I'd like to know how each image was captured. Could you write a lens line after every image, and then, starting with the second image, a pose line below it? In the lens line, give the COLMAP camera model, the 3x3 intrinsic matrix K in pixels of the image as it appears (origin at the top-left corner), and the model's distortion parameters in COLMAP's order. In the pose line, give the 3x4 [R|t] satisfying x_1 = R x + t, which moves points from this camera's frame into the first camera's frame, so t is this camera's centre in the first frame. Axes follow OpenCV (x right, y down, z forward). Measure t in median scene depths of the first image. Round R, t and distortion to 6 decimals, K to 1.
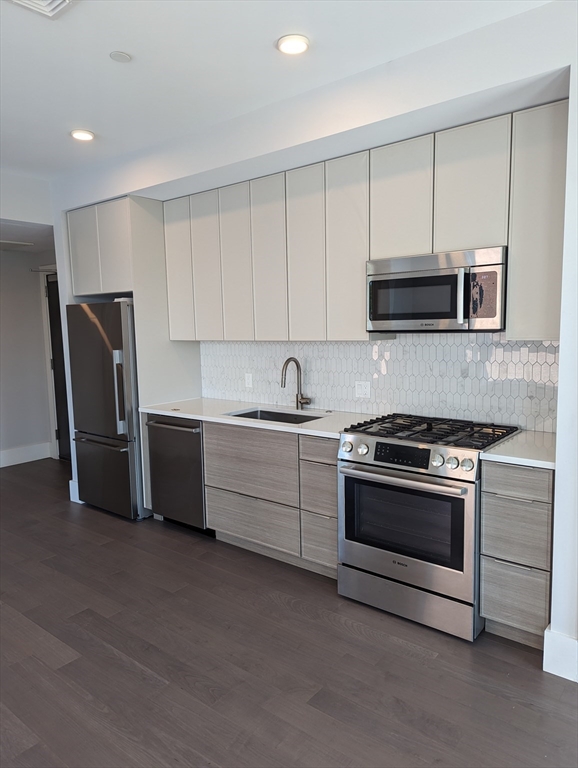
lens RADIAL K [[551.9, 0, 291.1], [0, 551.9, 386.7], [0, 0, 1]] dist [0.060311, -0.026146]
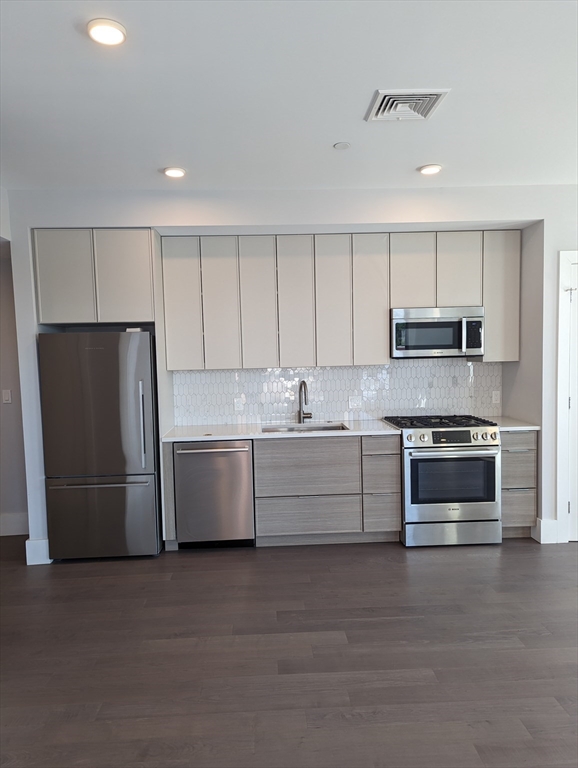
lens RADIAL K [[551.9, 0, 281.6], [0, 551.9, 388.6], [0, 0, 1]] dist [0.060311, -0.026146]
pose [[0.734445, -0.042771, 0.677319, -0.999436], [0.084608, 0.995997, -0.028849, -0.004559], [-0.673374, 0.078495, 0.735124, 0.151290]]
